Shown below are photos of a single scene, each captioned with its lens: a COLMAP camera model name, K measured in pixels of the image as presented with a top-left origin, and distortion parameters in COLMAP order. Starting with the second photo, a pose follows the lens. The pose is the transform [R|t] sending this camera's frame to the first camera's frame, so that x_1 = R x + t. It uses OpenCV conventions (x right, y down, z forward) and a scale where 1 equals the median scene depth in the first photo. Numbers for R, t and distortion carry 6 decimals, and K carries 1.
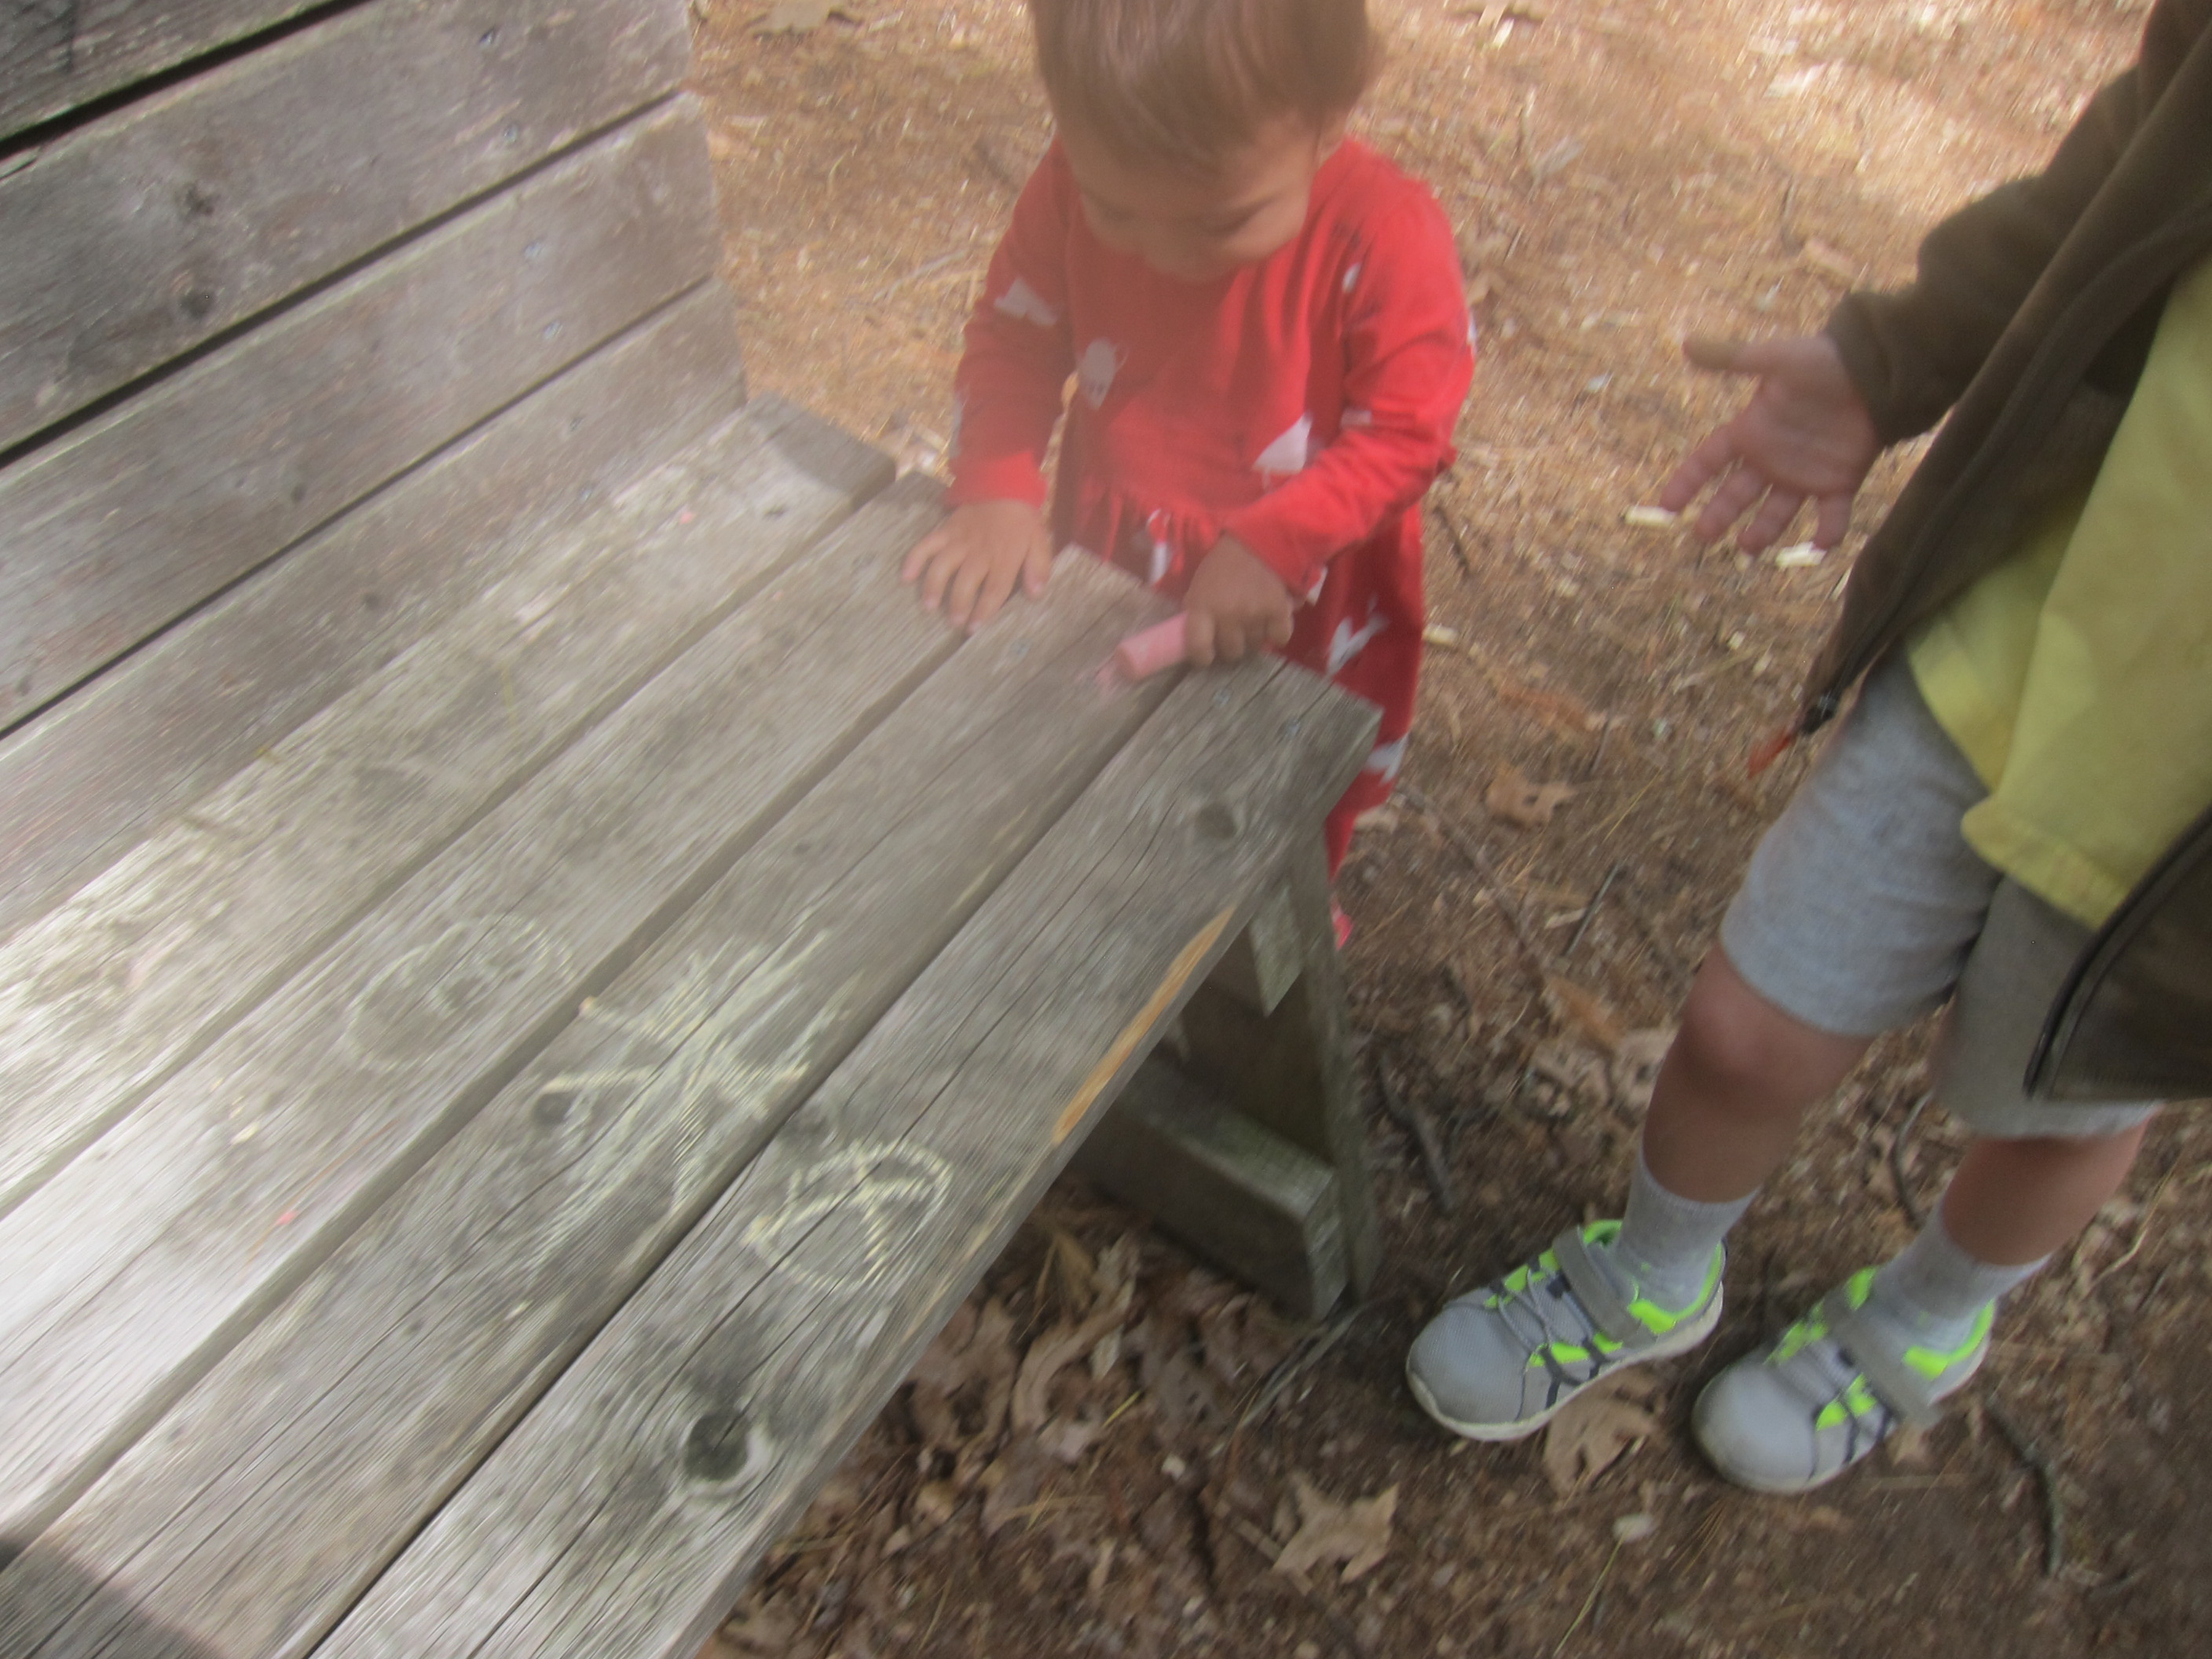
lens RADIAL K [[1823.4, 0, 1100.5], [0, 1823.4, 842.6], [0, 0, 1]] dist [-0.065808, 0.018828]
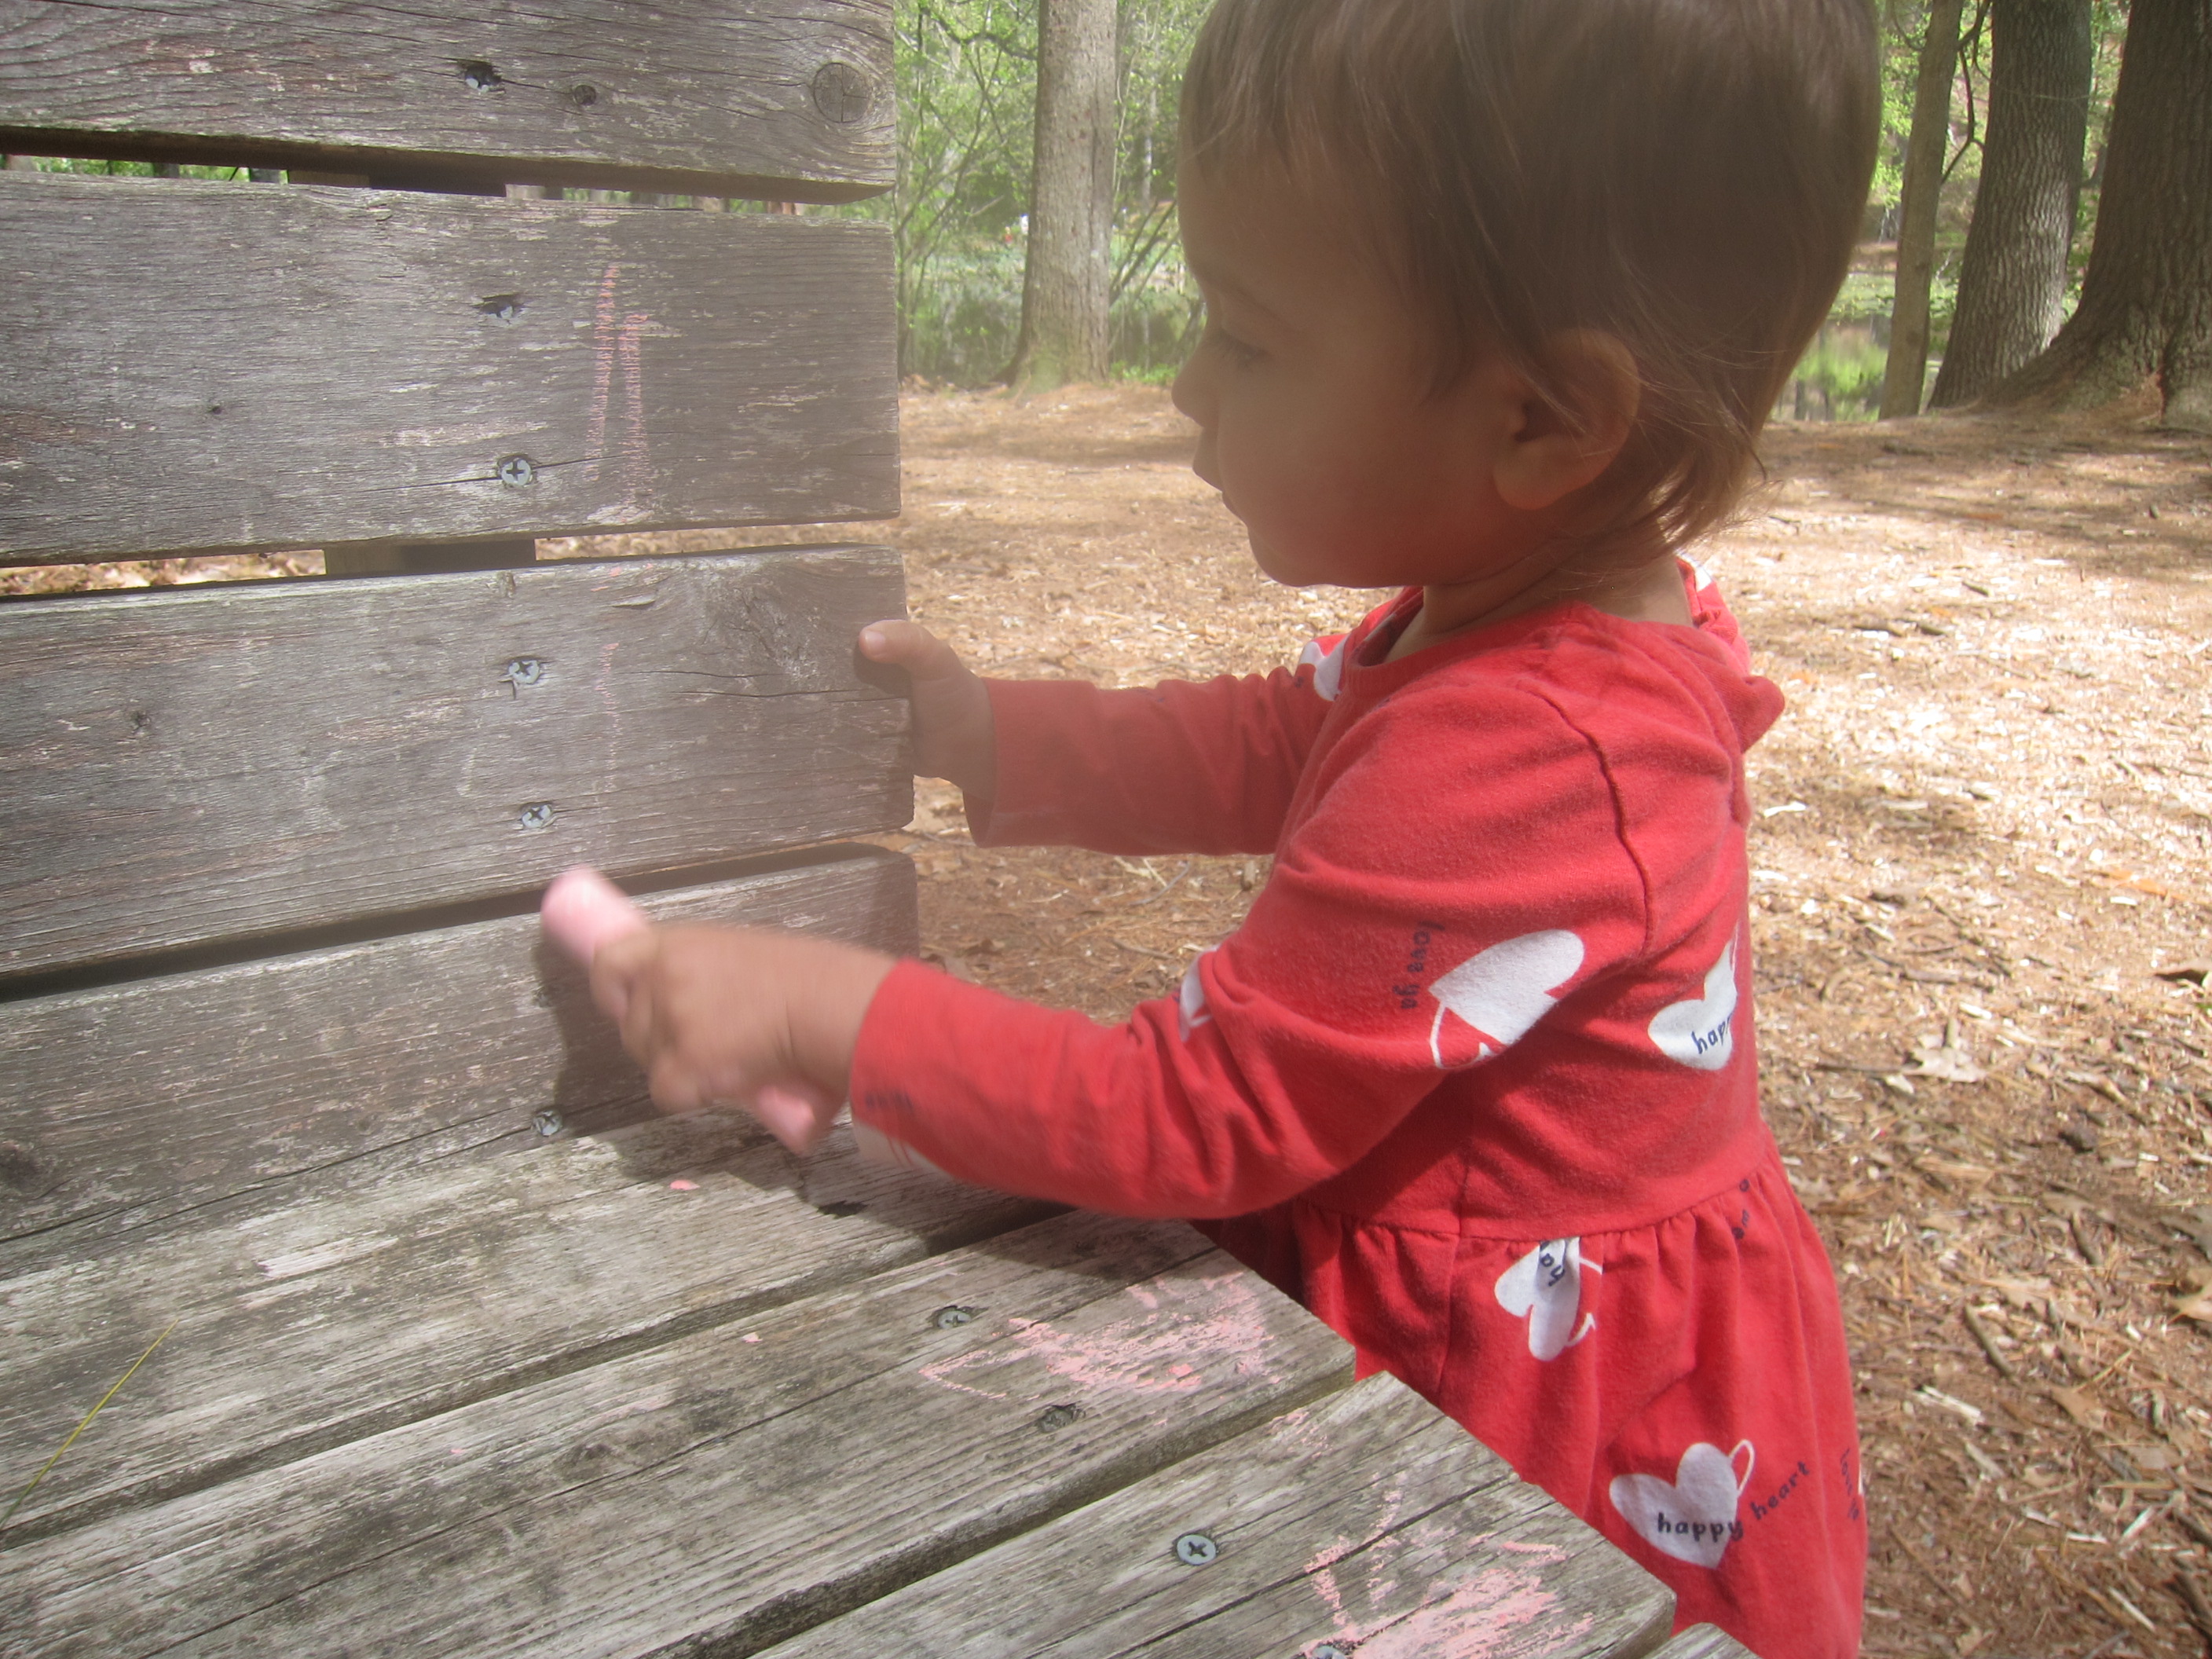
lens RADIAL K [[1823.4, 0, 1099.8], [0, 1823.4, 843.1], [0, 0, 1]] dist [-0.065808, 0.018828]
pose [[0.934356, 0.069071, -0.349583, 0.091518], [-0.243305, 0.840420, -0.484248, -0.041896], [0.260350, 0.537516, 0.802057, 0.693270]]
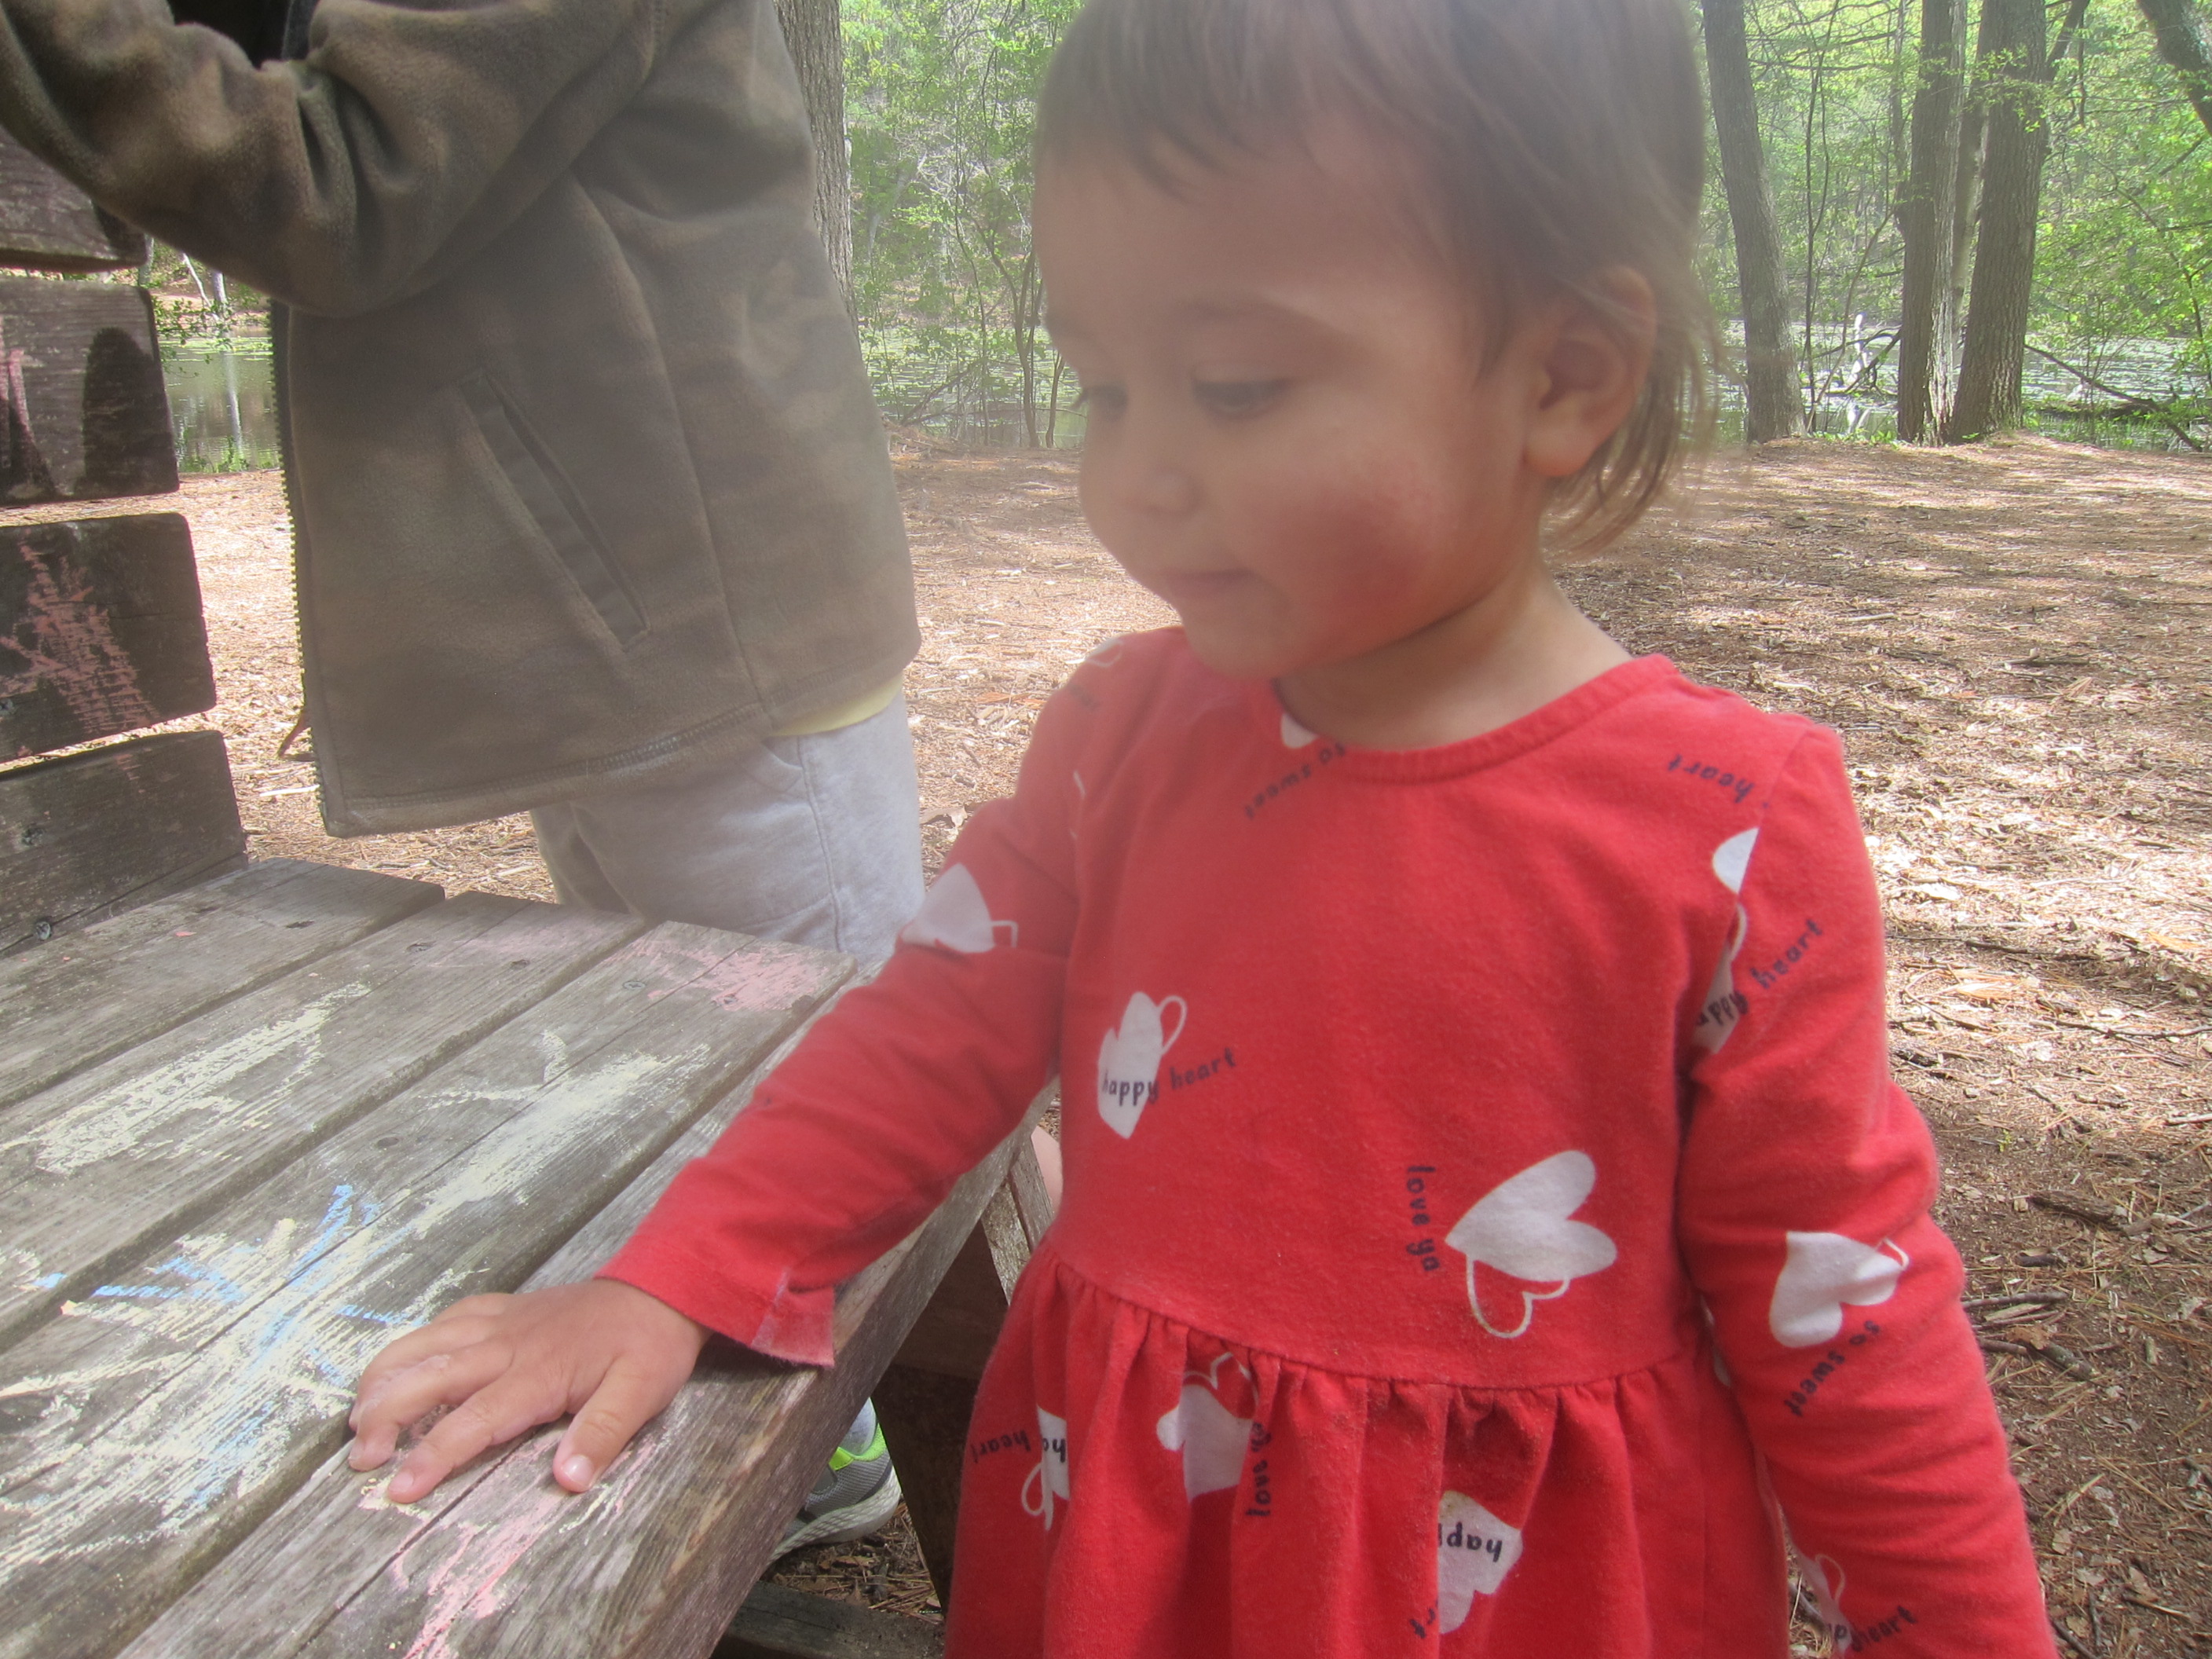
lens RADIAL K [[1823.4, 0, 1097.7], [0, 1823.4, 845.7], [0, 0, 1]] dist [-0.065808, 0.018828]
pose [[0.939635, -0.133110, 0.315227, -0.120185], [0.281917, 0.823262, -0.492710, 0.372778], [-0.193930, 0.551835, 0.811091, 0.332491]]
